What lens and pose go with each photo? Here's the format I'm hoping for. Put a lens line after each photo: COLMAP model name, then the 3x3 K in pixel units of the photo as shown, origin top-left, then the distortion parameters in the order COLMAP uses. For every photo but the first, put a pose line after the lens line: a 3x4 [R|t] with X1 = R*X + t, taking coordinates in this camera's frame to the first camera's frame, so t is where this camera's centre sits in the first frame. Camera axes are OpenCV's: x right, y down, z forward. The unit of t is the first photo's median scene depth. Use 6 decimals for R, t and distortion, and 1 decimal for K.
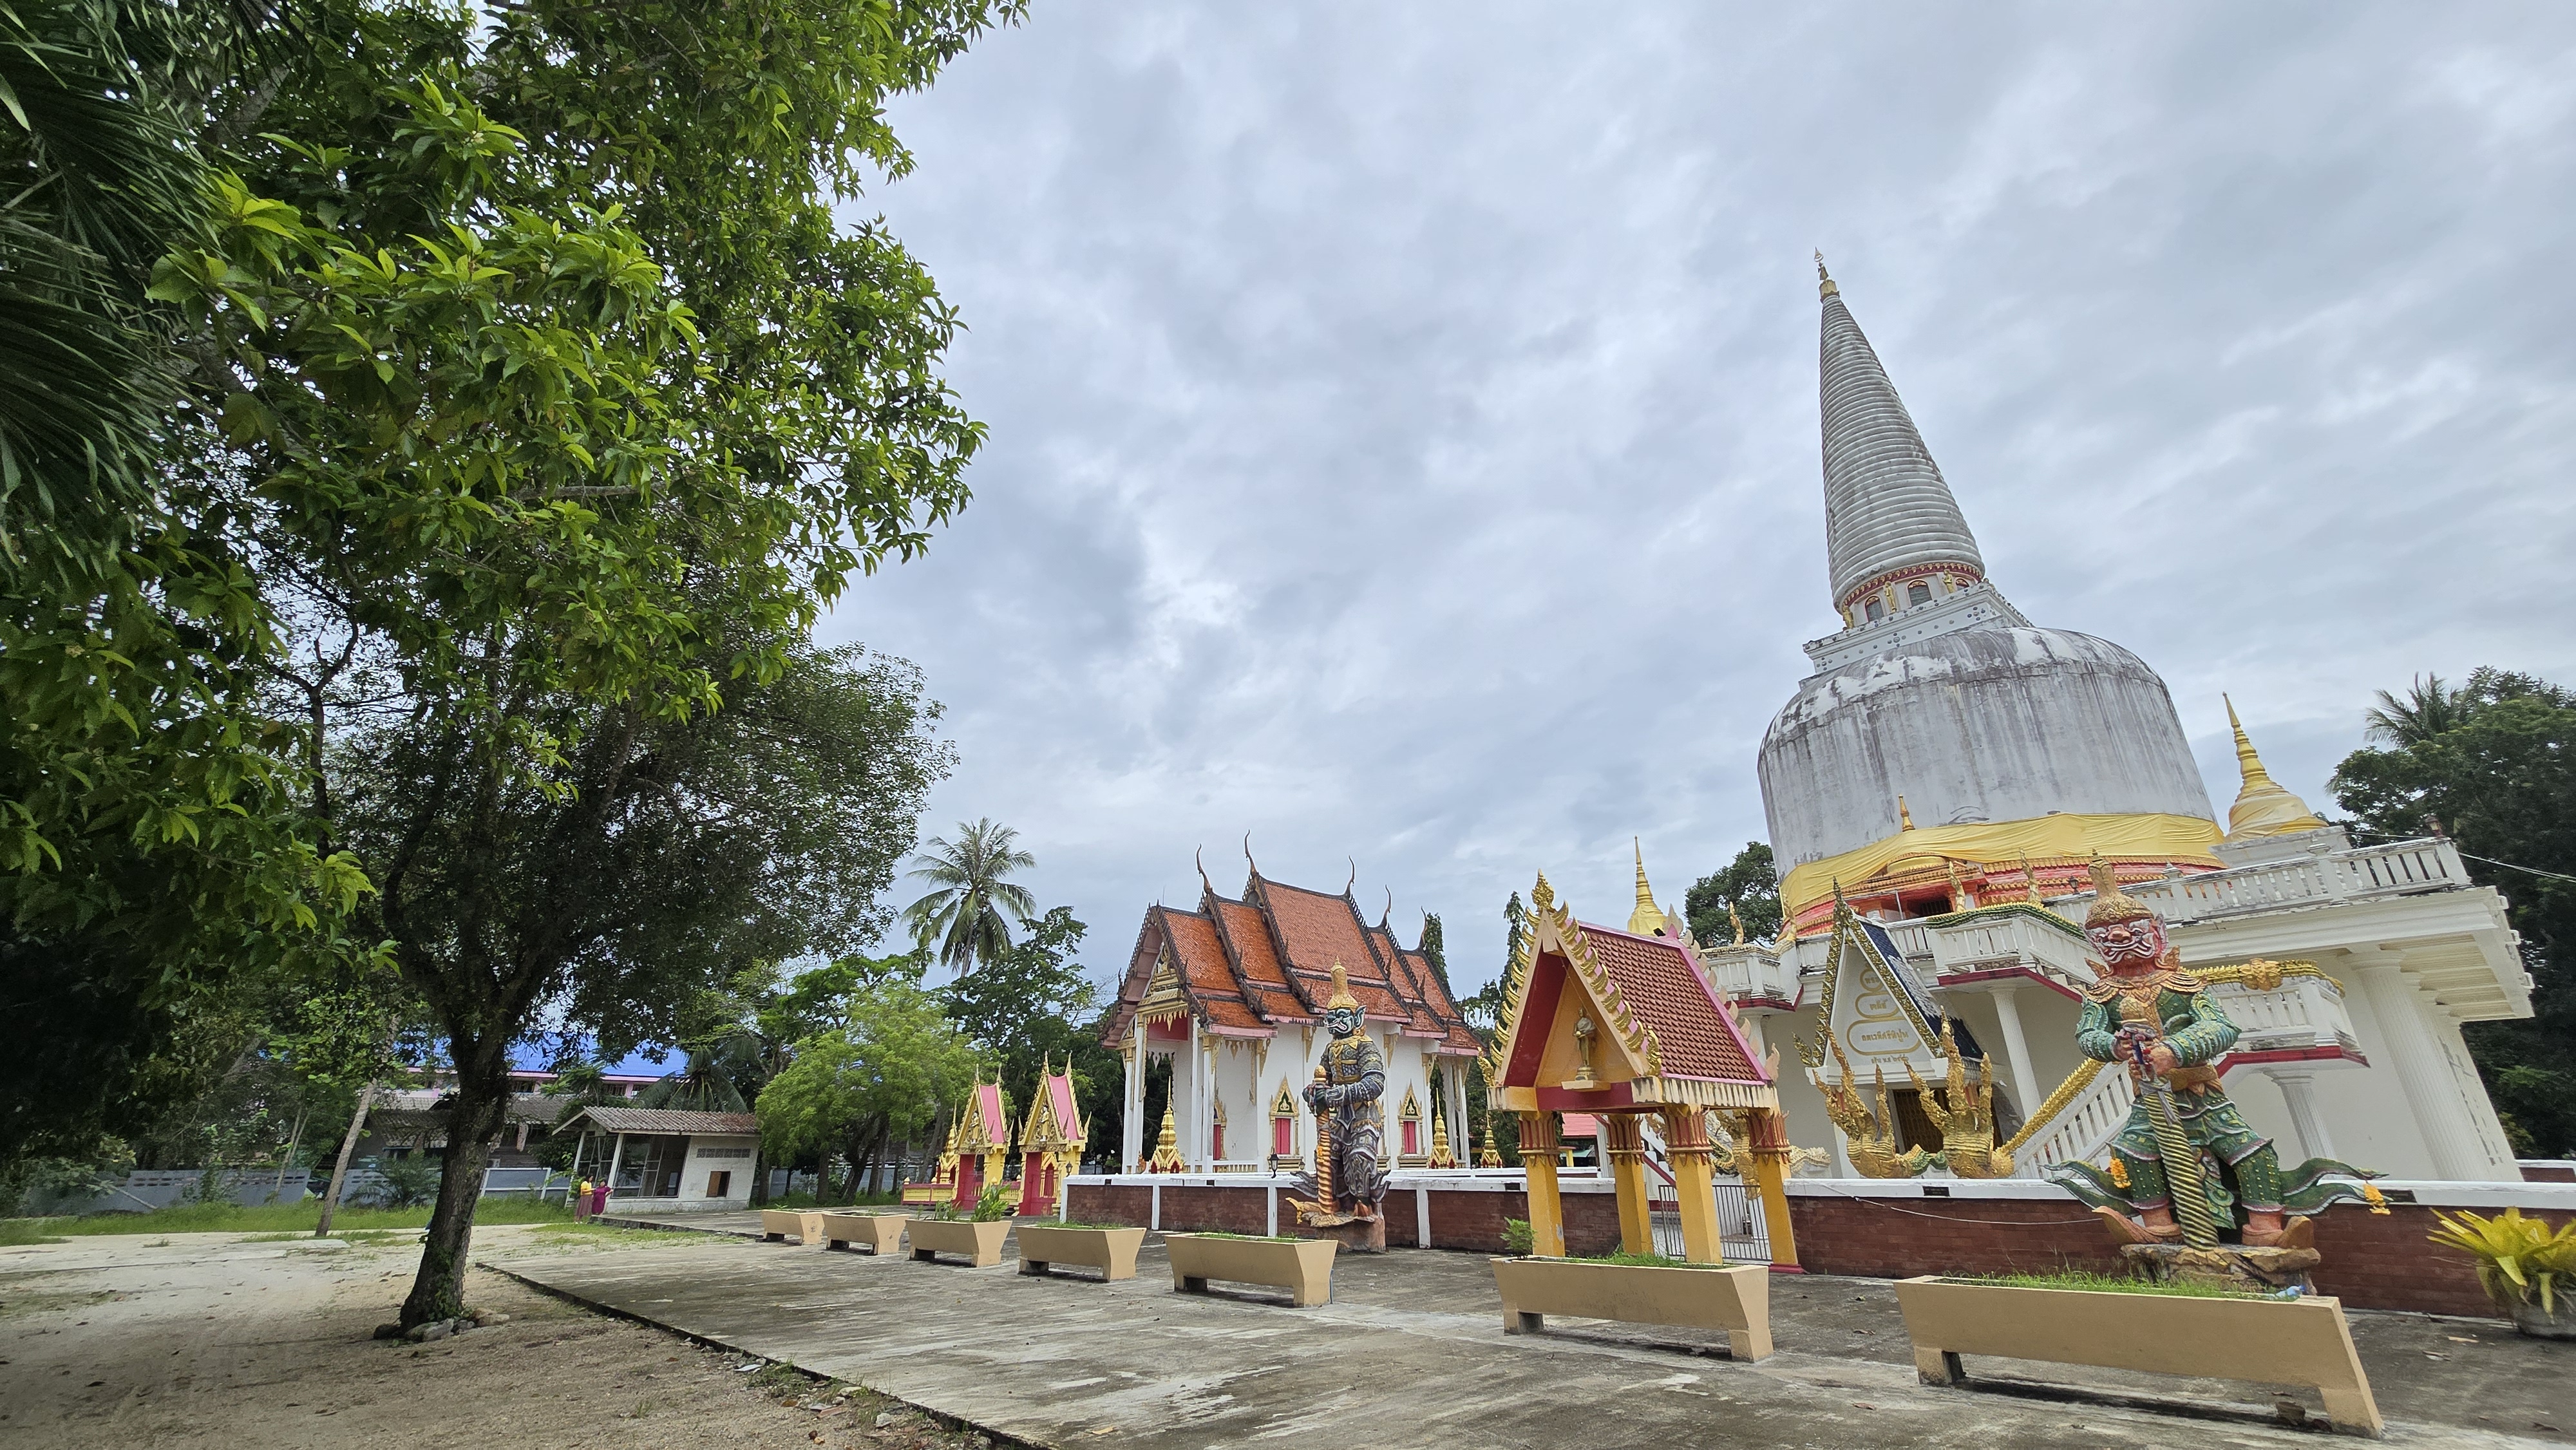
lens RADIAL K [[1056.4, 0, 1288.0], [0, 1056.4, 725.0], [0, 0, 1]] dist [-0.001774, 0.000634]
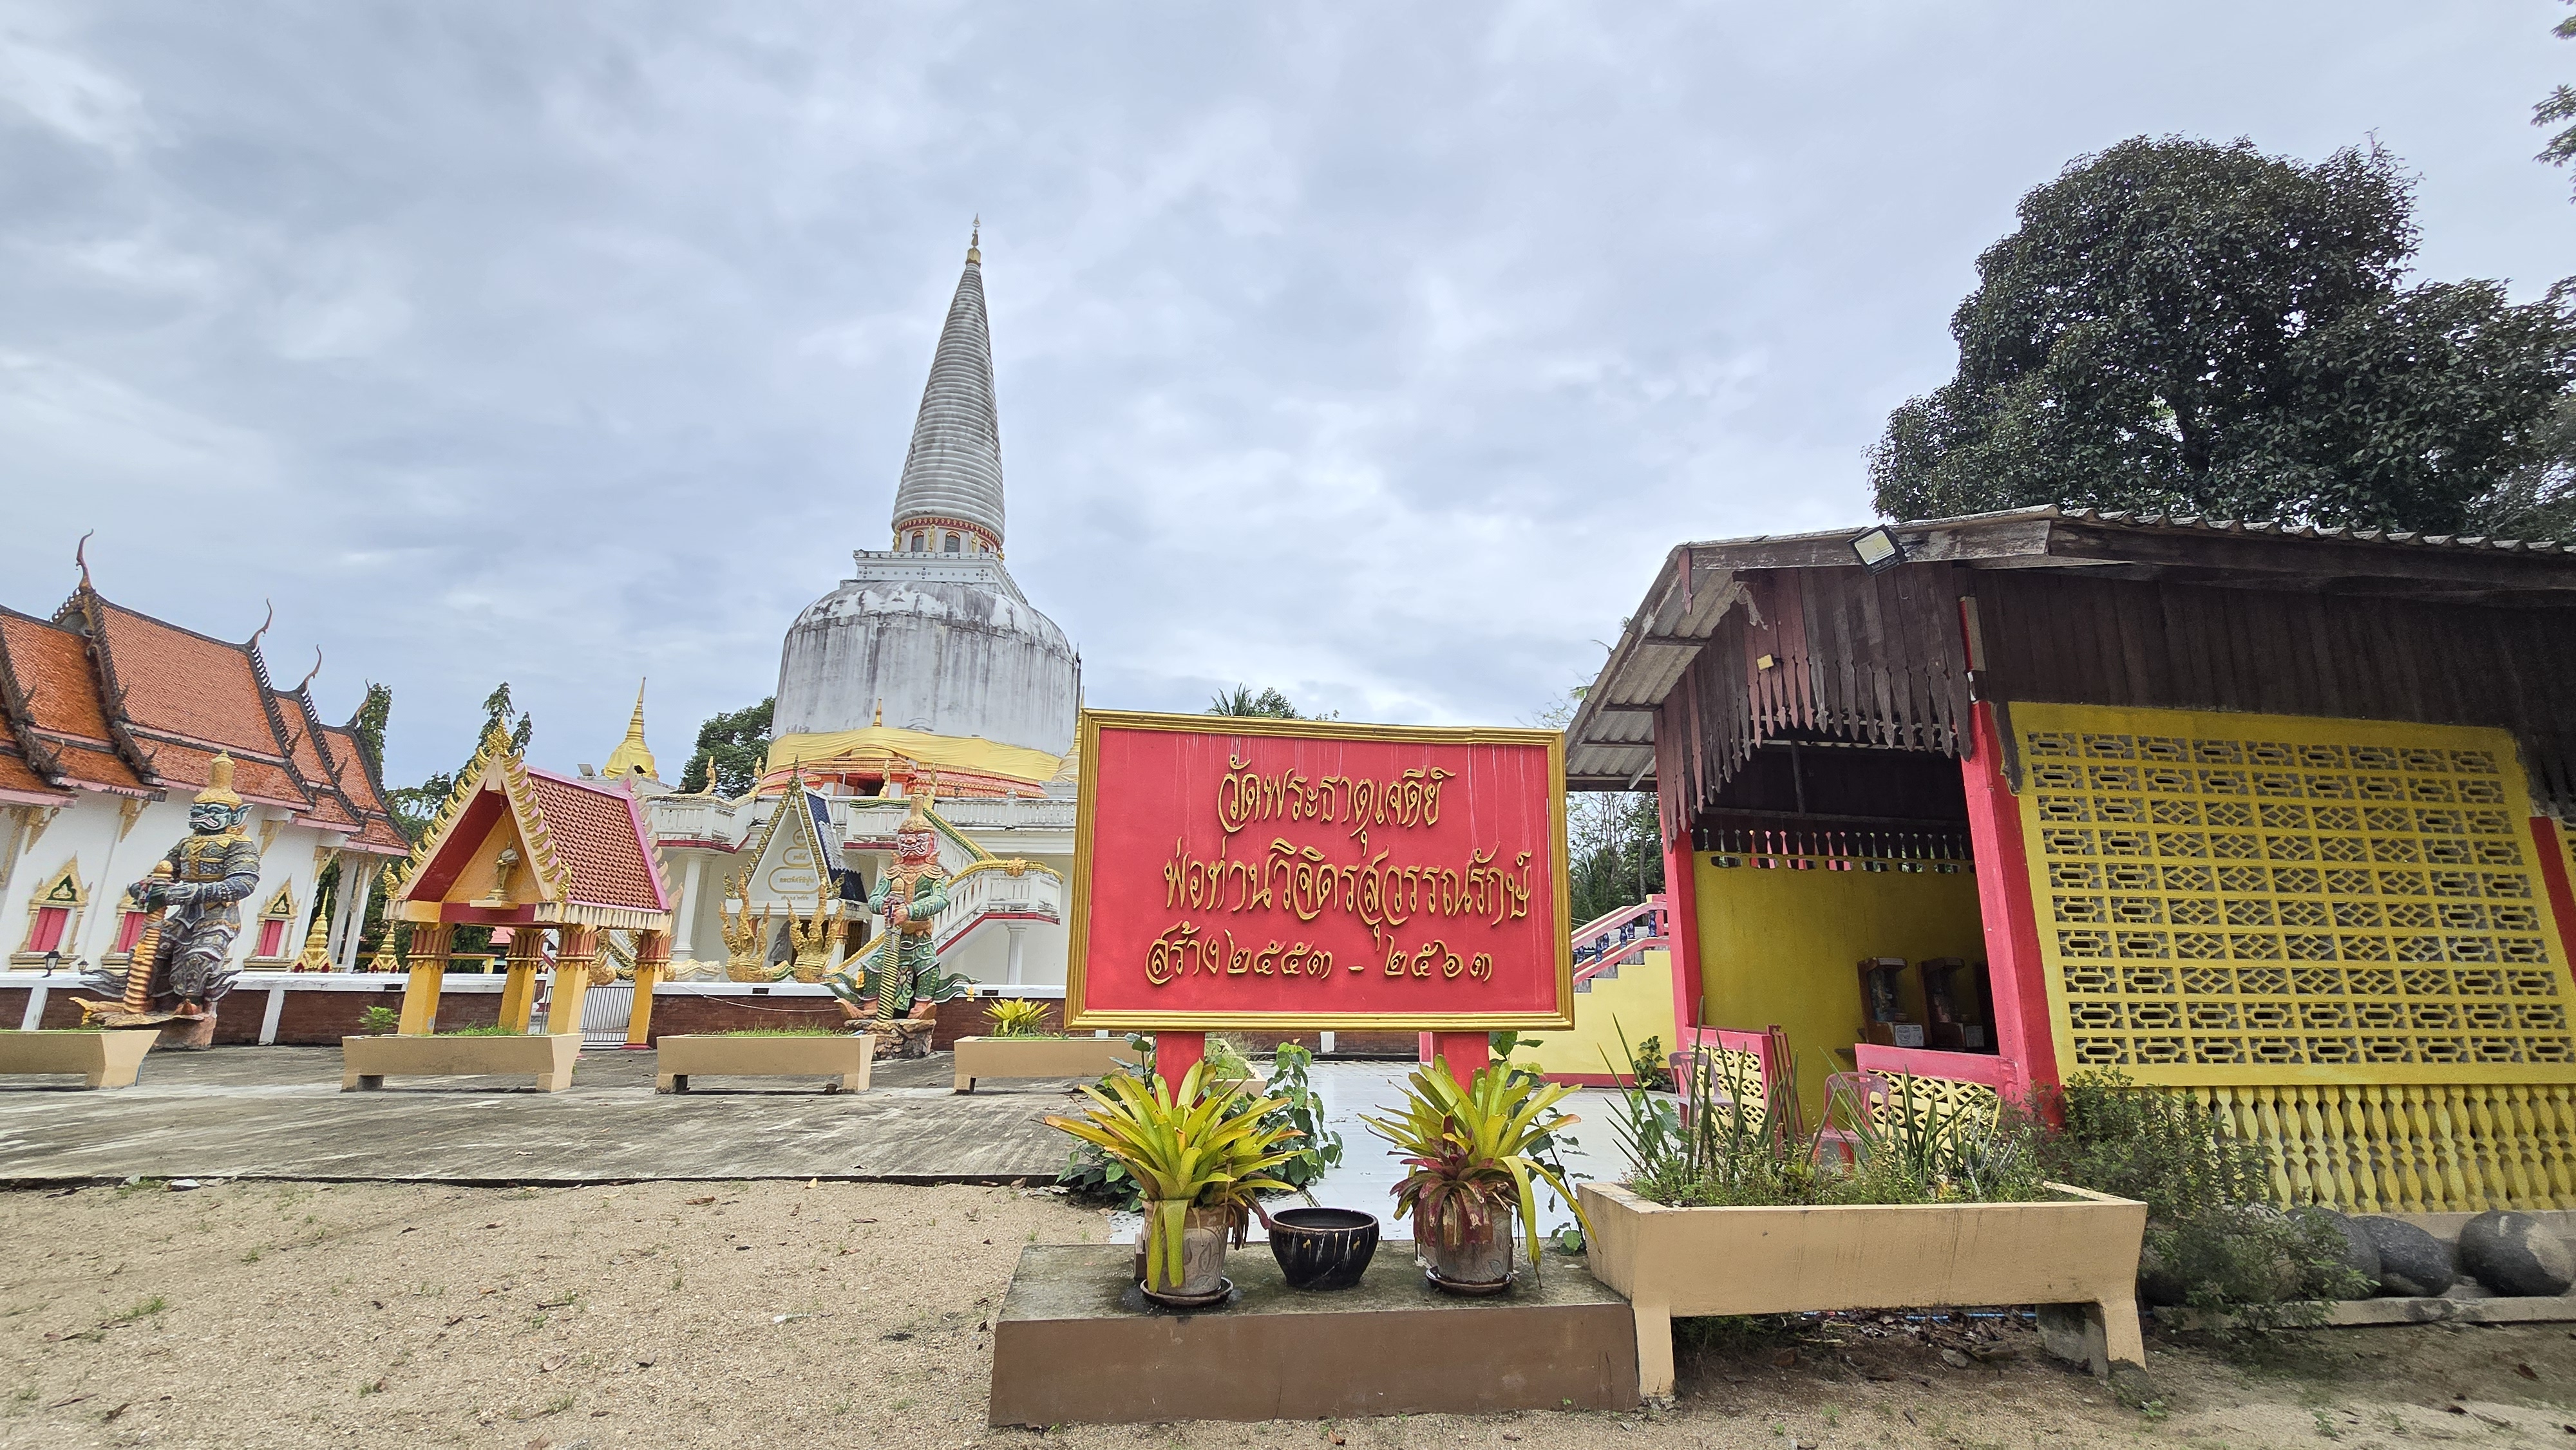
lens RADIAL K [[1056.4, 0, 1288.0], [0, 1056.4, 725.0], [0, 0, 1]] dist [-0.001774, 0.000634]
pose [[0.646158, 0.192652, 0.738489, -0.030871], [-0.306941, 0.951511, 0.020341, -0.083805], [-0.698762, -0.239816, 0.673959, -0.210418]]
